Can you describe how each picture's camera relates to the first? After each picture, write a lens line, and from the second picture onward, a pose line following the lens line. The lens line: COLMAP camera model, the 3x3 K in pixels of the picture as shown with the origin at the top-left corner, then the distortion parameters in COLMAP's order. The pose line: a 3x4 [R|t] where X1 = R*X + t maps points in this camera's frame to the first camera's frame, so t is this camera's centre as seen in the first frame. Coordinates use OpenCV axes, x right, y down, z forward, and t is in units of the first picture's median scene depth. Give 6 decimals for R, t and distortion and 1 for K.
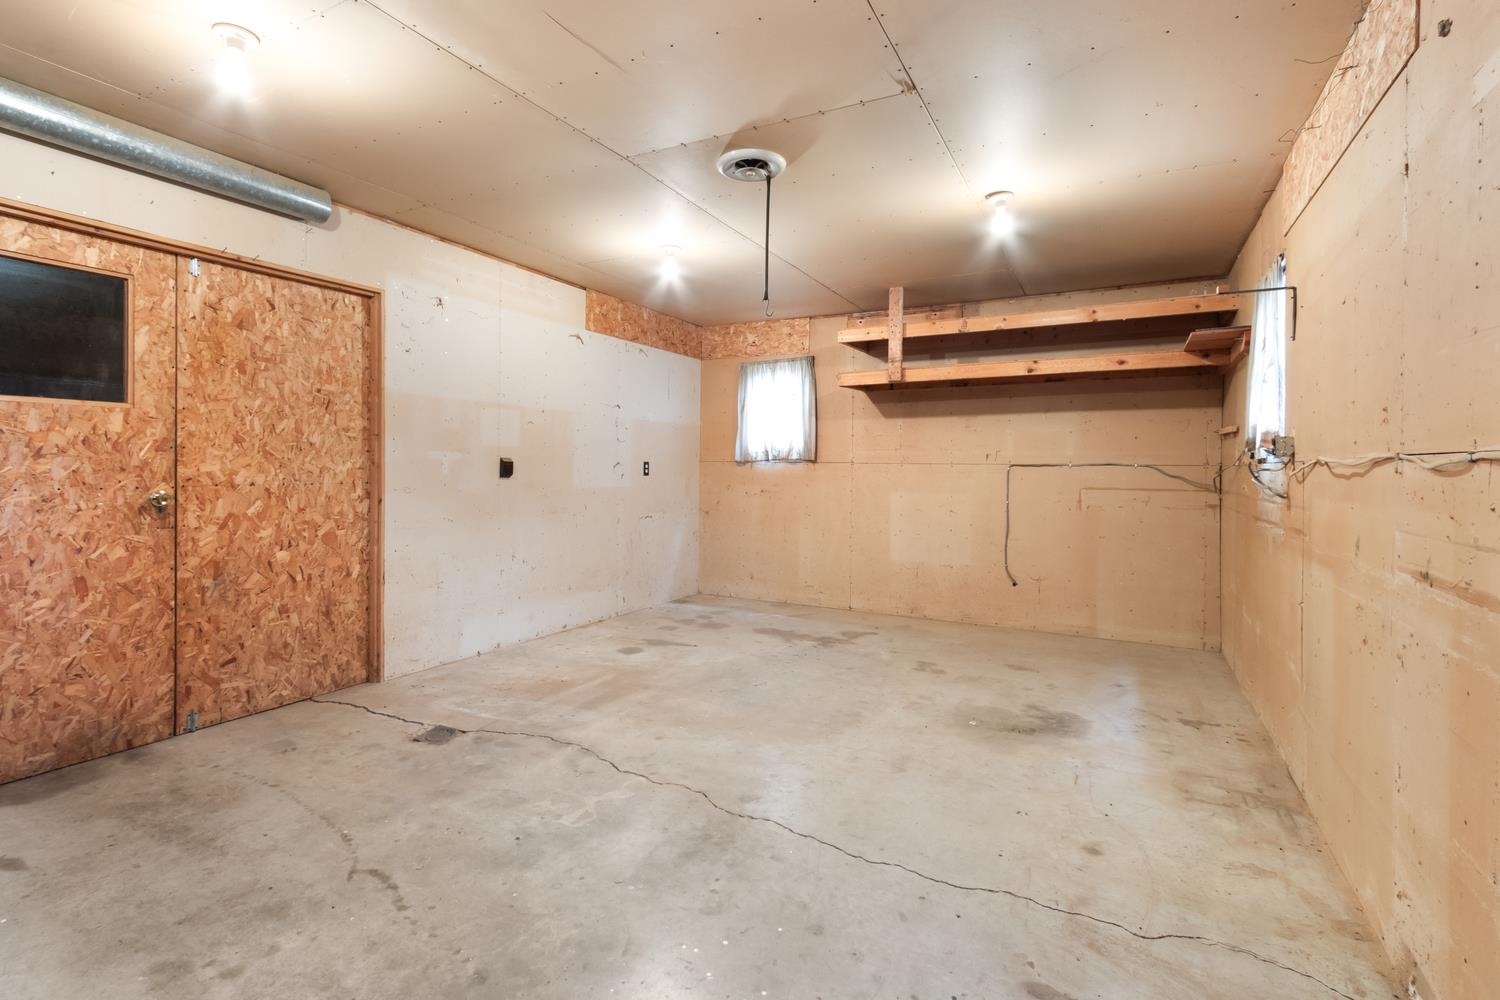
lens RADIAL K [[704.8, 0, 742.1], [0, 704.8, 472.2], [0, 0, 1]] dist [0.000551, -0.002131]
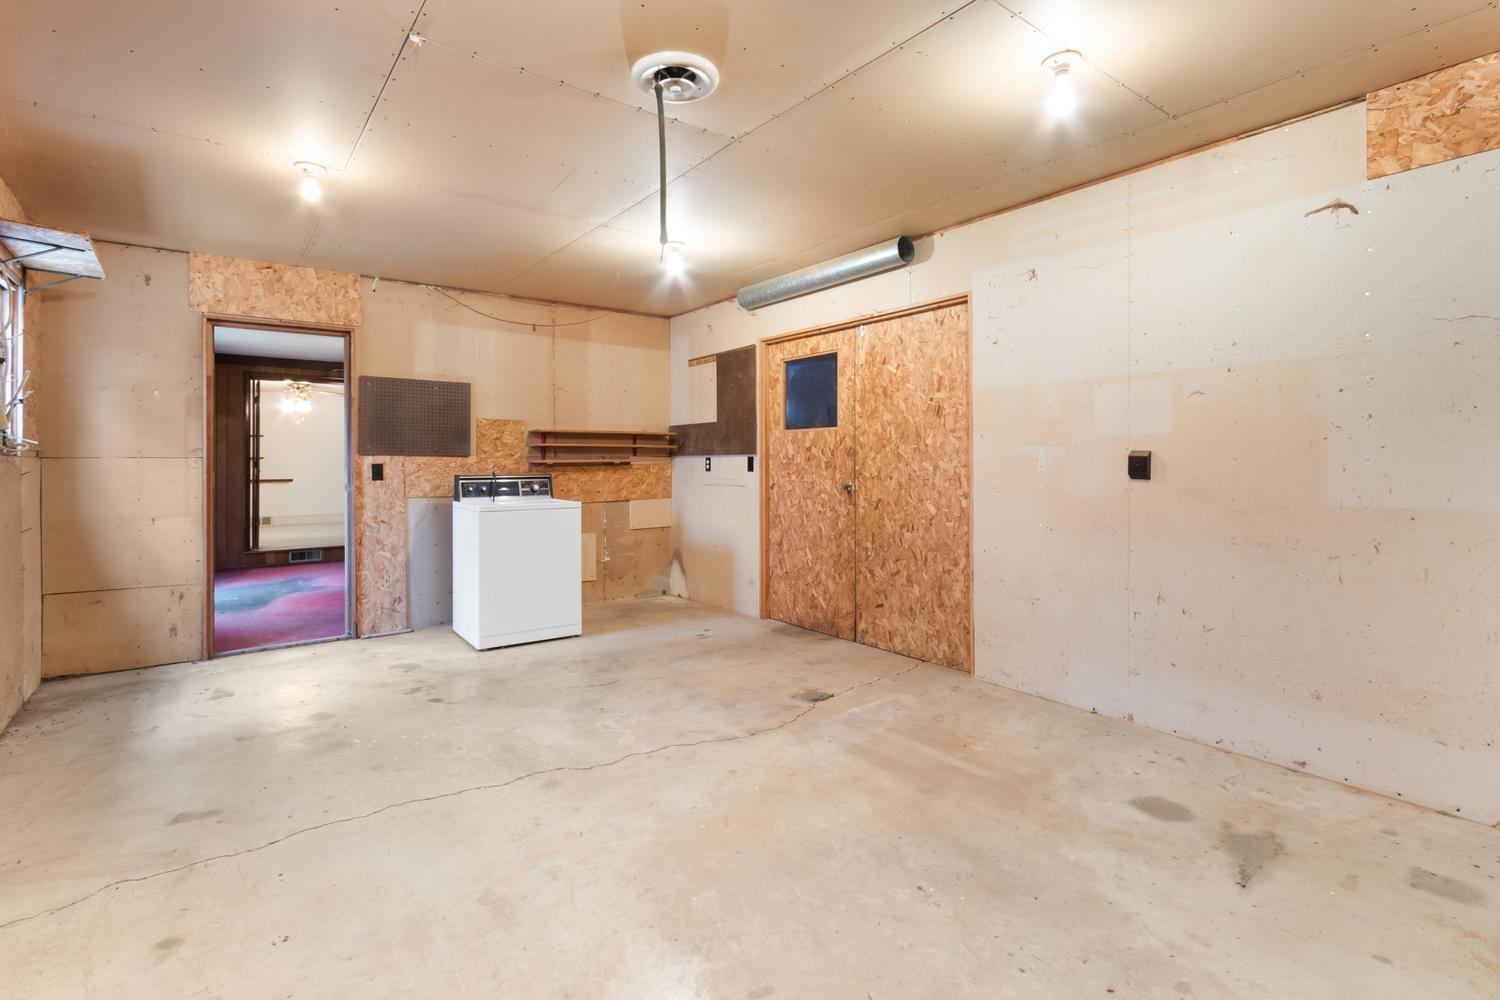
lens RADIAL K [[704.8, 0, 726.6], [0, 704.8, 462.5], [0, 0, 1]] dist [0.000551, -0.002131]
pose [[-0.427117, -0.009045, -0.904151, 0.652893], [-0.008798, 0.999944, -0.005847, -0.002331], [0.904154, 0.005457, -0.427172, 1.308195]]
